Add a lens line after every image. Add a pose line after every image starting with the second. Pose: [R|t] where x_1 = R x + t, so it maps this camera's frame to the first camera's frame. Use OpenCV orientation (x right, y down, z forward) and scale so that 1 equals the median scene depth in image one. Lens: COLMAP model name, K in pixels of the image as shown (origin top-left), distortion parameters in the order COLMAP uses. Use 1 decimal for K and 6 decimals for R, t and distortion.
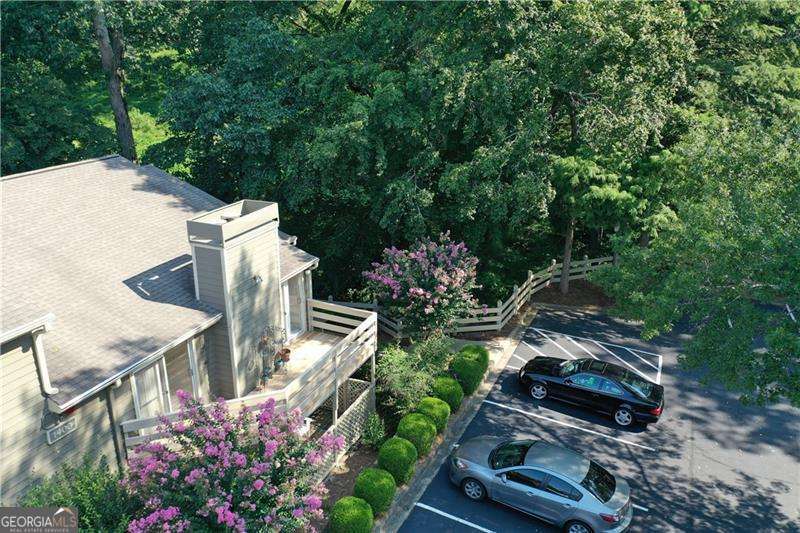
lens RADIAL K [[643.6, 0, 400.0], [0, 643.6, 266.5], [0, 0, 1]] dist [0.026243, 0.006671]
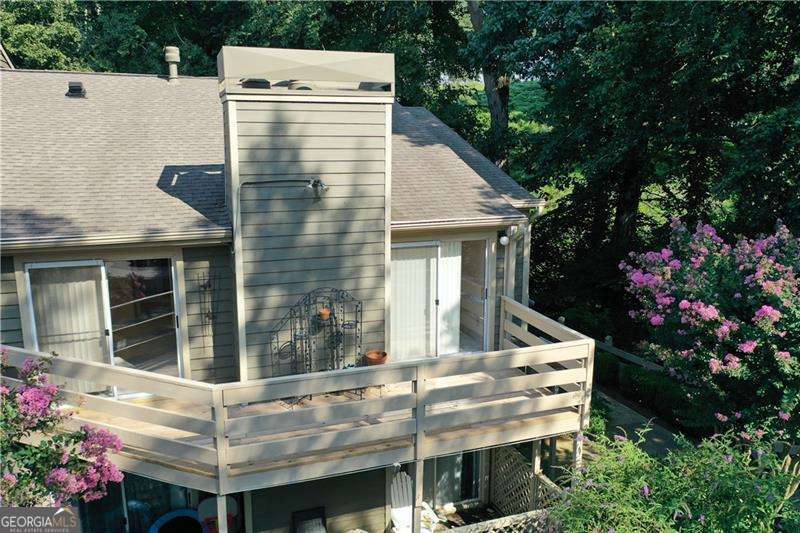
lens RADIAL K [[643.6, 0, 400.0], [0, 643.6, 266.5], [0, 0, 1]] dist [0.026243, 0.006671]
pose [[0.698864, 0.145493, -0.700300, 0.171858], [-0.250263, 0.966944, -0.048860, 0.077812], [0.670043, 0.209405, 0.712174, 0.583622]]
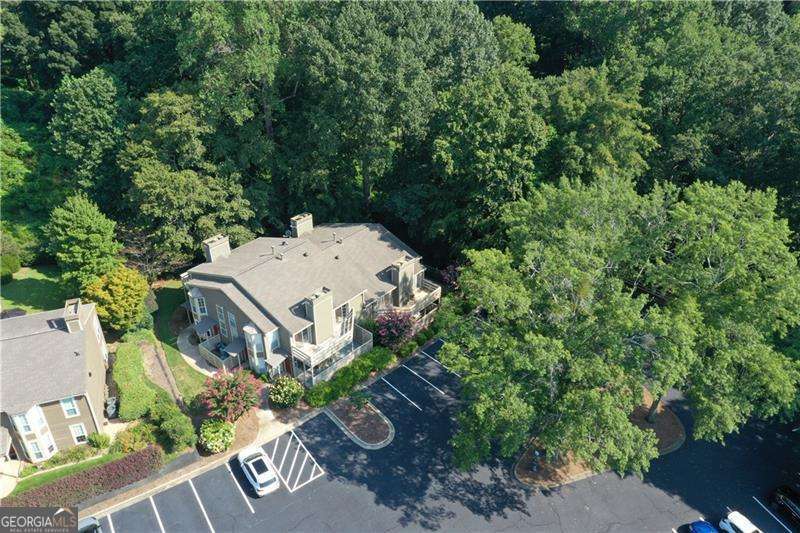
lens RADIAL K [[643.6, 0, 400.0], [0, 643.6, 266.5], [0, 0, 1]] dist [0.026243, 0.006671]
pose [[0.959610, 0.139495, -0.244315, 0.571117], [-0.089041, 0.974367, 0.206595, -0.715345], [0.266871, -0.176496, 0.947433, -2.266706]]
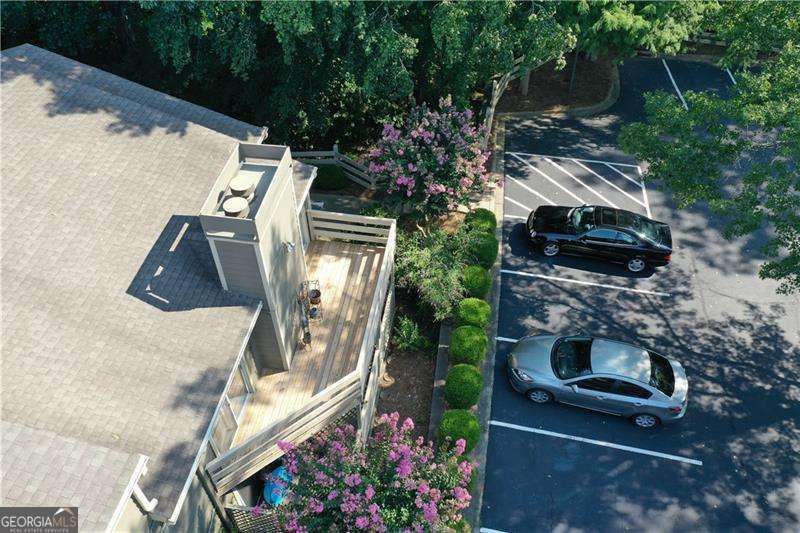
lens RADIAL K [[649.4, 0, 408.0], [0, 649.4, 264.1], [0, 0, 1]] dist [0.030940, 0.004714]
pose [[0.962031, -0.200448, 0.185248, -0.196785], [0.099923, 0.890251, 0.444375, -0.265701], [-0.253991, -0.408992, 0.876478, 0.191454]]
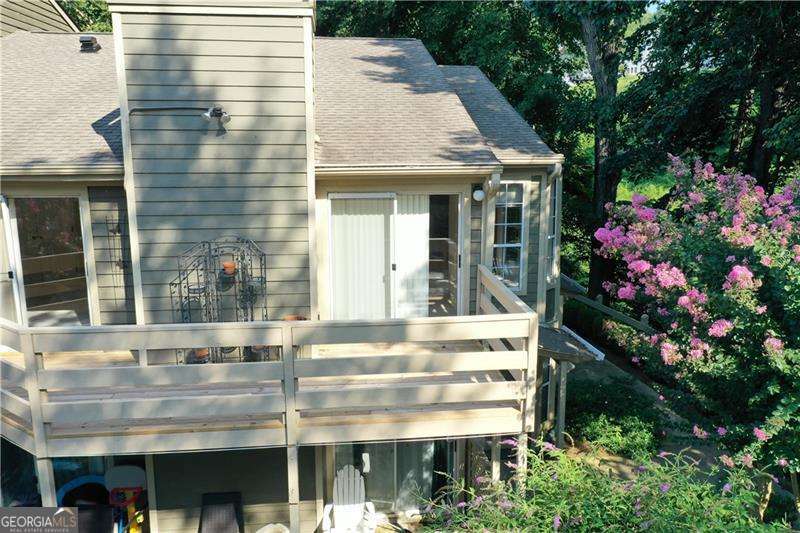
lens RADIAL K [[637.6, 0, 400.0], [0, 637.6, 266.5], [0, 0, 1]] dist [0.043936, 0.001048]
pose [[0.504843, 0.174058, -0.845480, 0.202673], [-0.297237, 0.954614, 0.019042, 0.063168], [0.810422, 0.241695, 0.533667, 0.756222]]
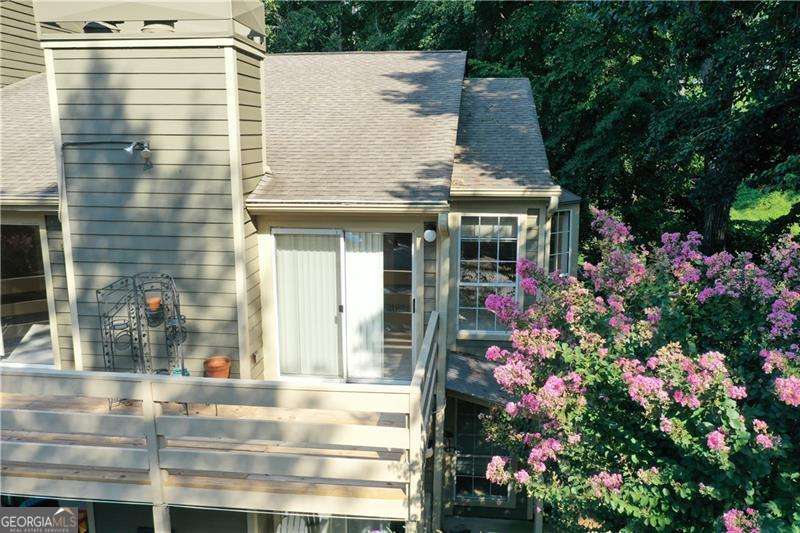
lens RADIAL K [[637.6, 0, 400.0], [0, 637.6, 266.5], [0, 0, 1]] dist [0.043936, 0.001048]
pose [[0.296317, 0.193432, -0.935297, 0.216938], [-0.330348, 0.939591, 0.089660, -0.002192], [0.896140, 0.282406, 0.342316, 0.875288]]
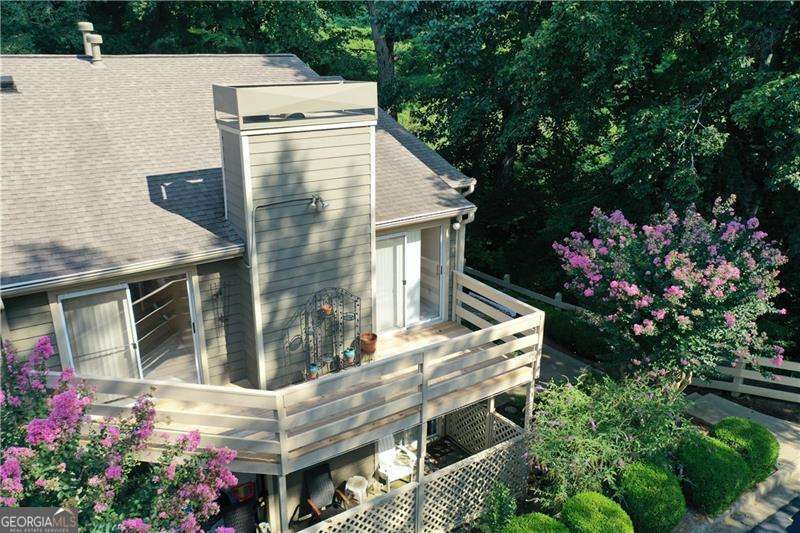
lens RADIAL K [[643.6, 0, 400.0], [0, 643.6, 266.5], [0, 0, 1]] dist [0.026243, 0.006671]
pose [[0.847606, 0.176772, -0.500316, 0.131167], [-0.184240, 0.982261, 0.034925, 0.036386], [0.497614, 0.062576, 0.865138, 0.445082]]
